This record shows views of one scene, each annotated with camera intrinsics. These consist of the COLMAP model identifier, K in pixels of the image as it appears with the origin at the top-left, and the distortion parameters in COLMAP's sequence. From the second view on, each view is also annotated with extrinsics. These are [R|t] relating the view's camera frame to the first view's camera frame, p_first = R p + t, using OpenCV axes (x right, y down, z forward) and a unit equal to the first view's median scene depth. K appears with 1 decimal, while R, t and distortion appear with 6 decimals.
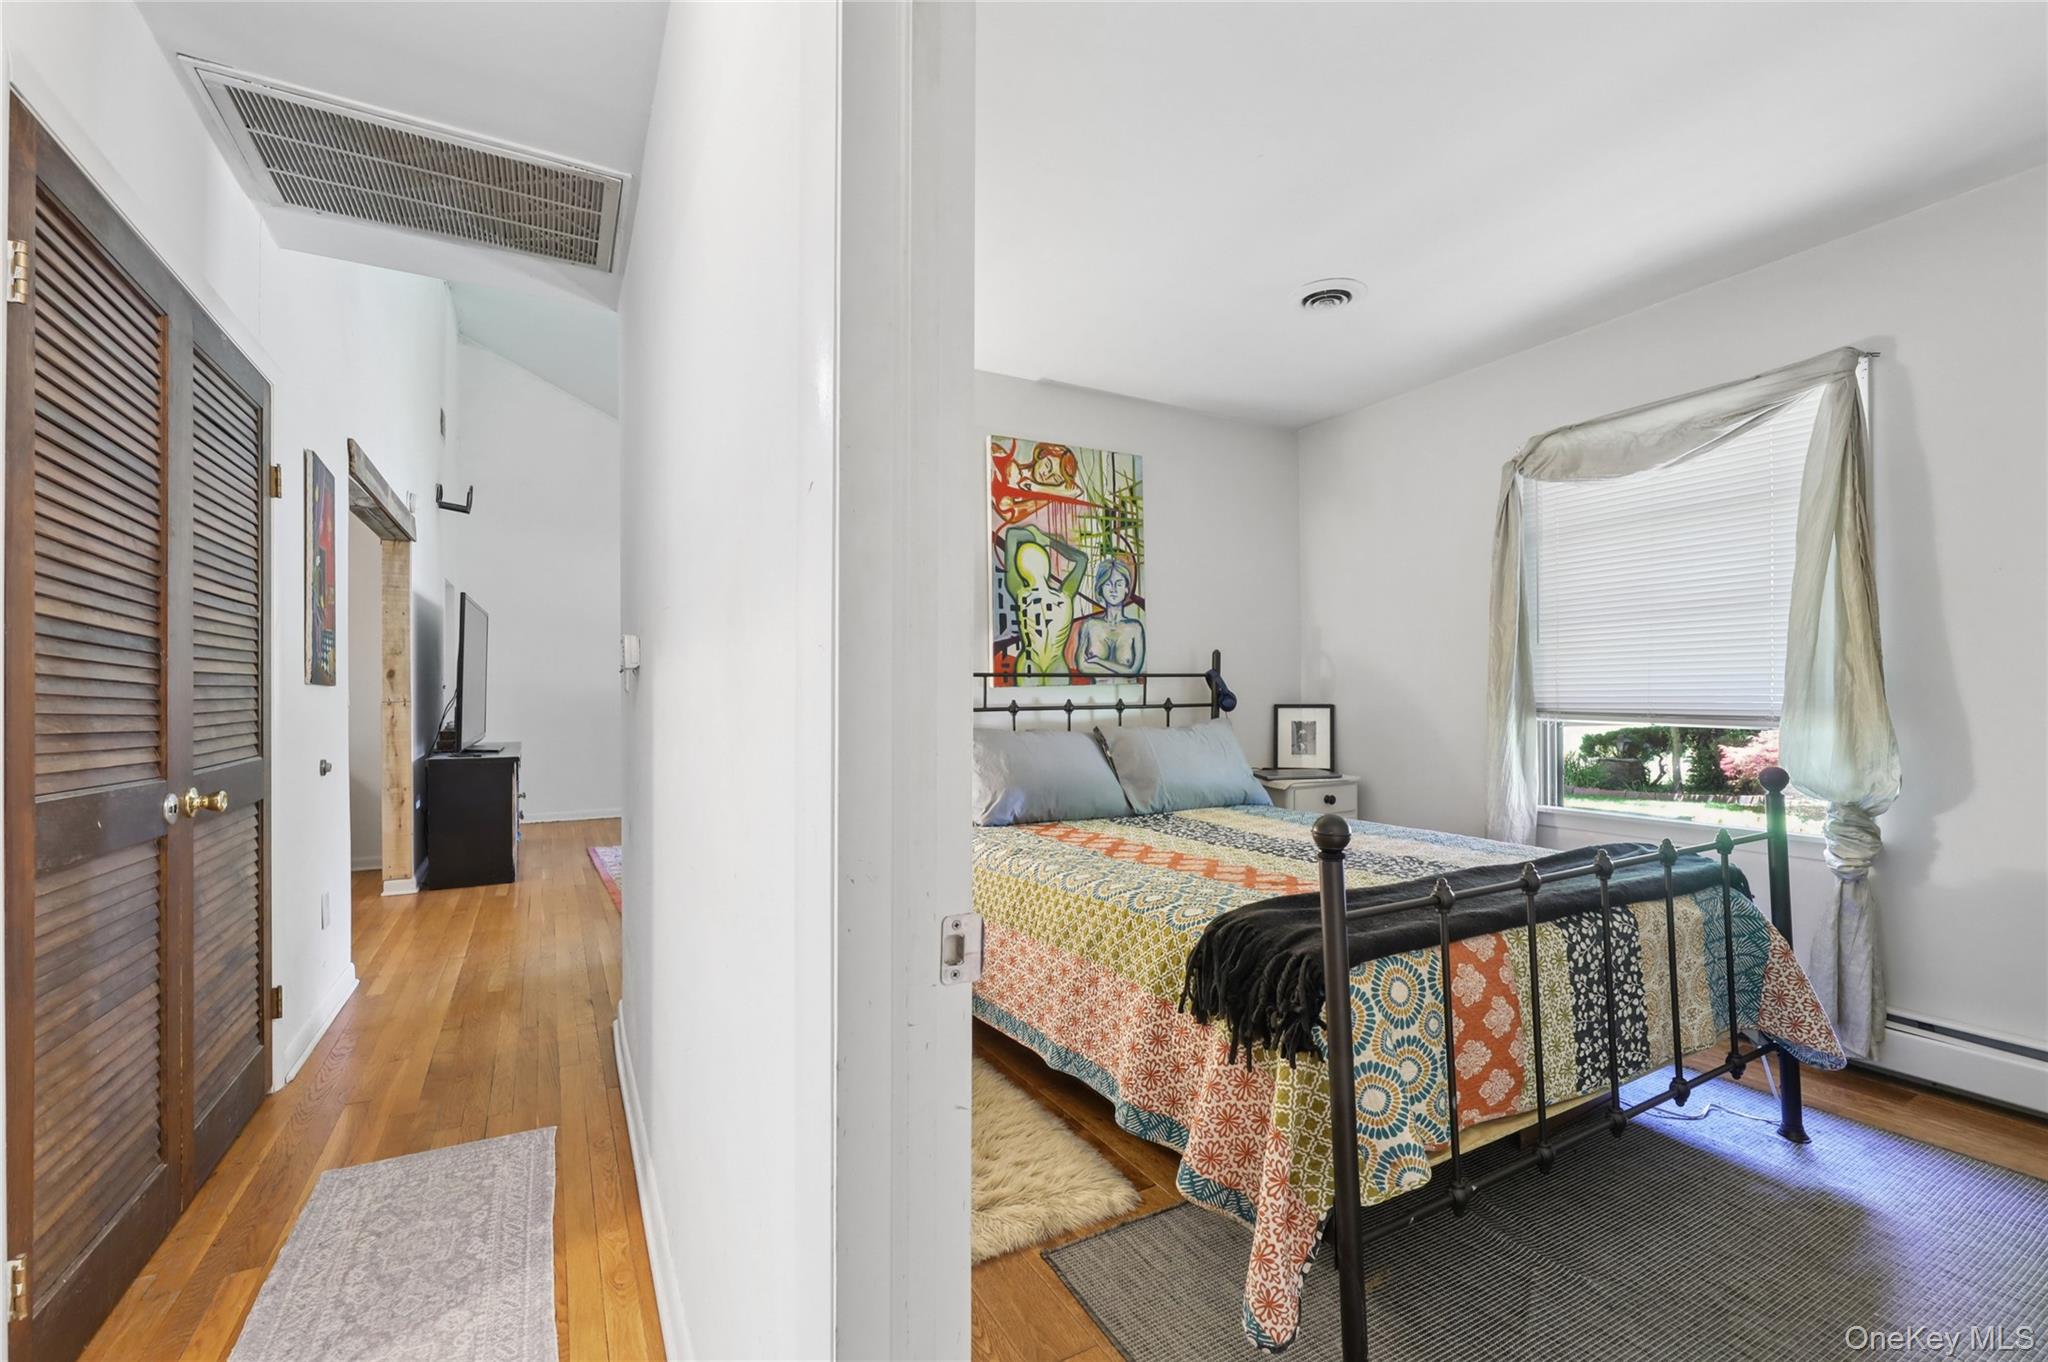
lens RADIAL K [[872.9, 0, 1022.2], [0, 872.9, 700.2], [0, 0, 1]] dist [-0.001933, -0.000106]
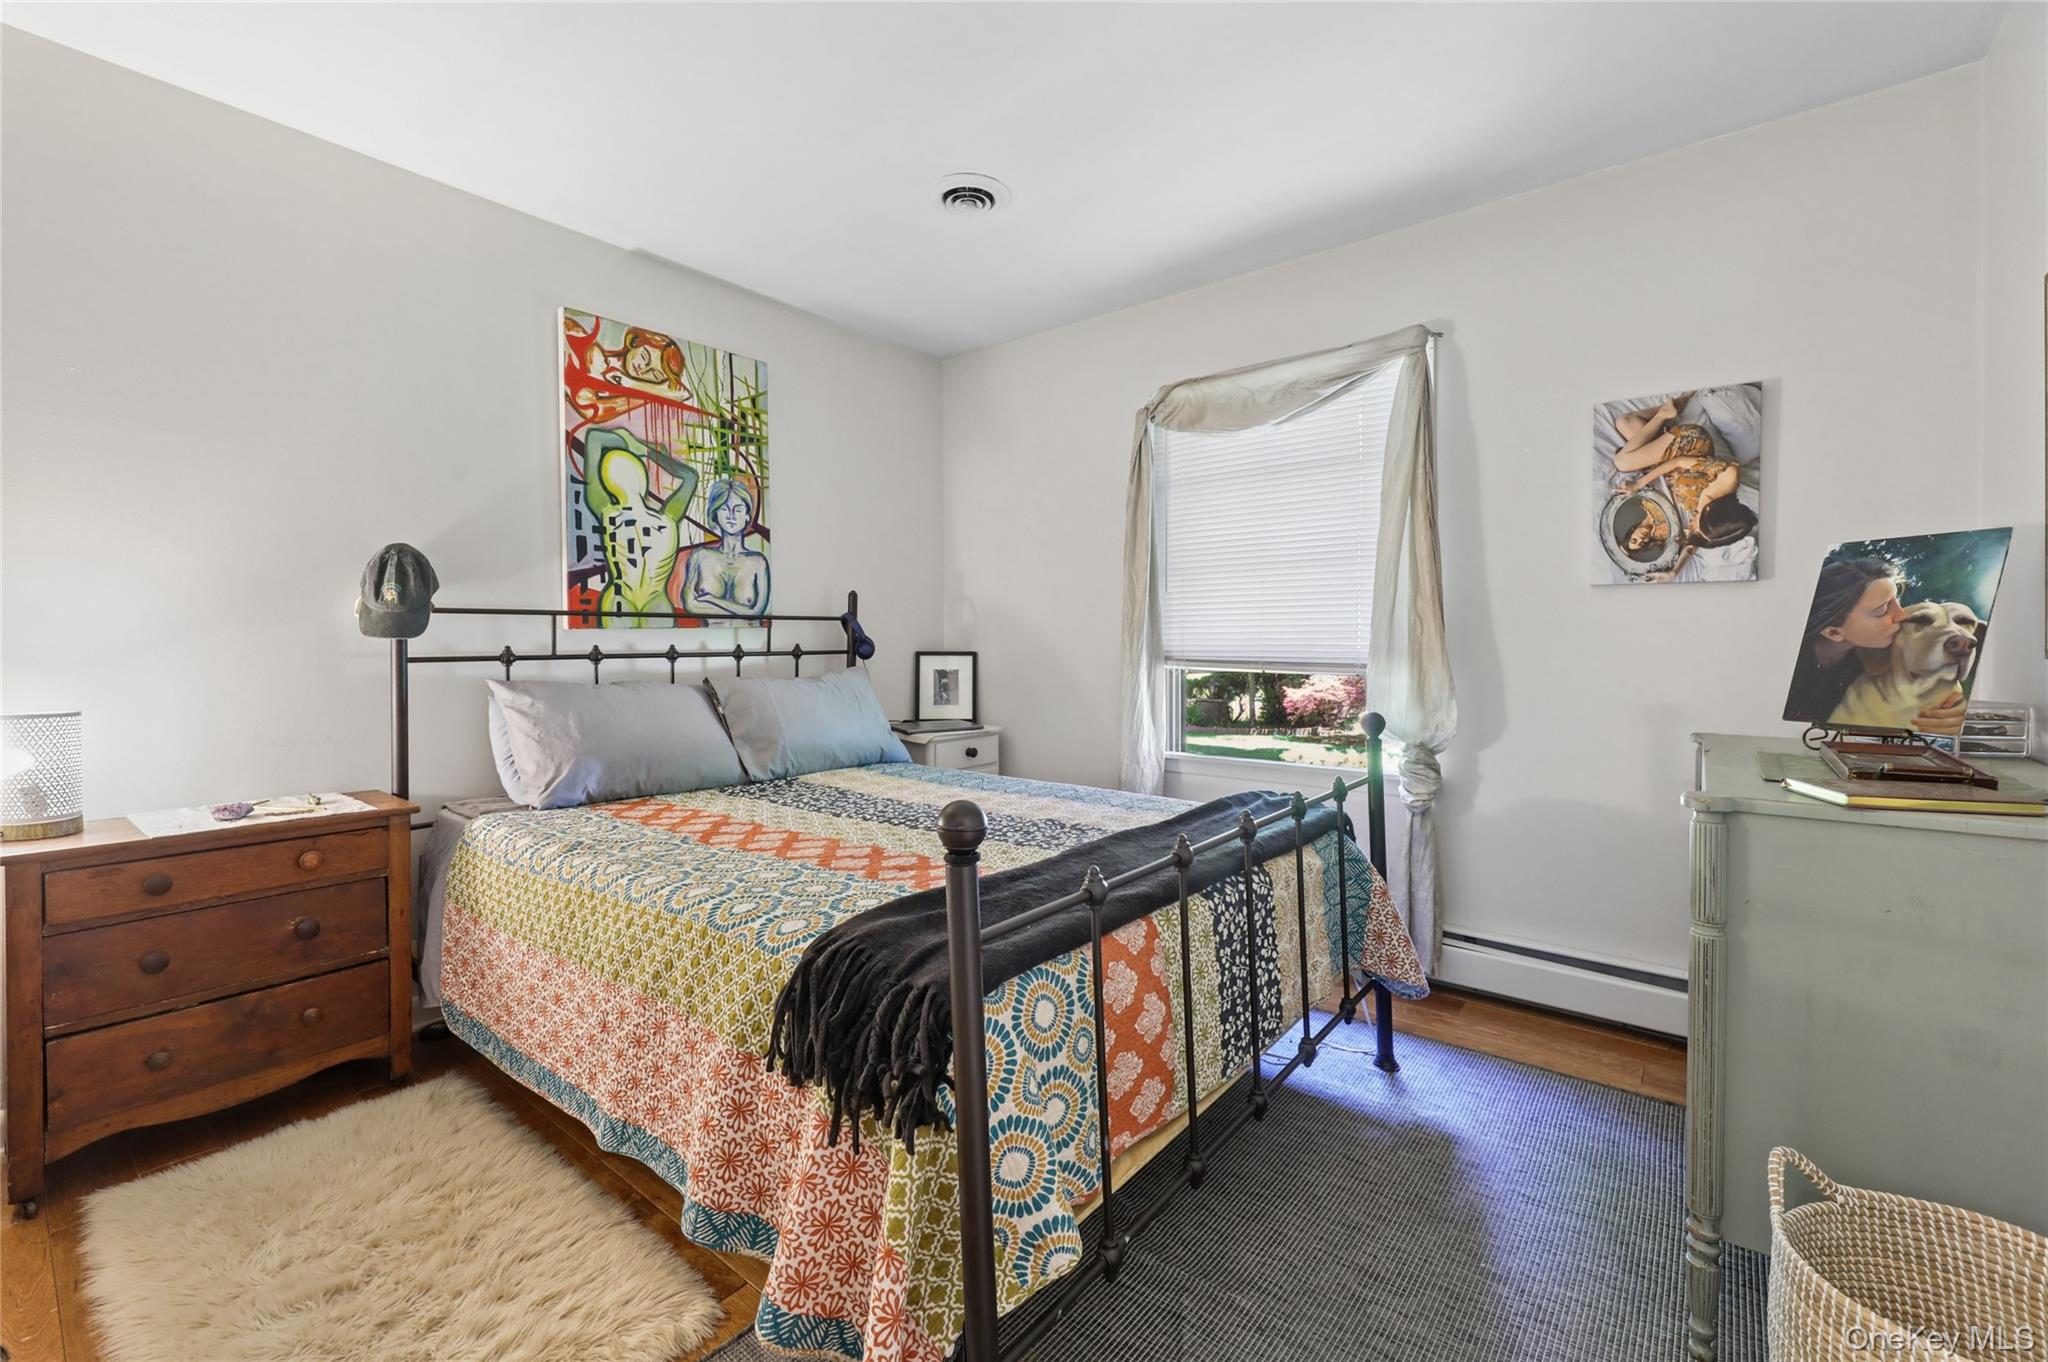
lens RADIAL K [[855.4, 0, 1016.1], [0, 855.4, 637.1], [0, 0, 1]] dist [-0.000586, -0.000198]
pose [[0.926766, 0.009000, 0.375532, 0.074930], [-0.004191, 0.999898, -0.013620, 0.002028], [-0.375616, 0.011048, 0.926709, 0.189094]]
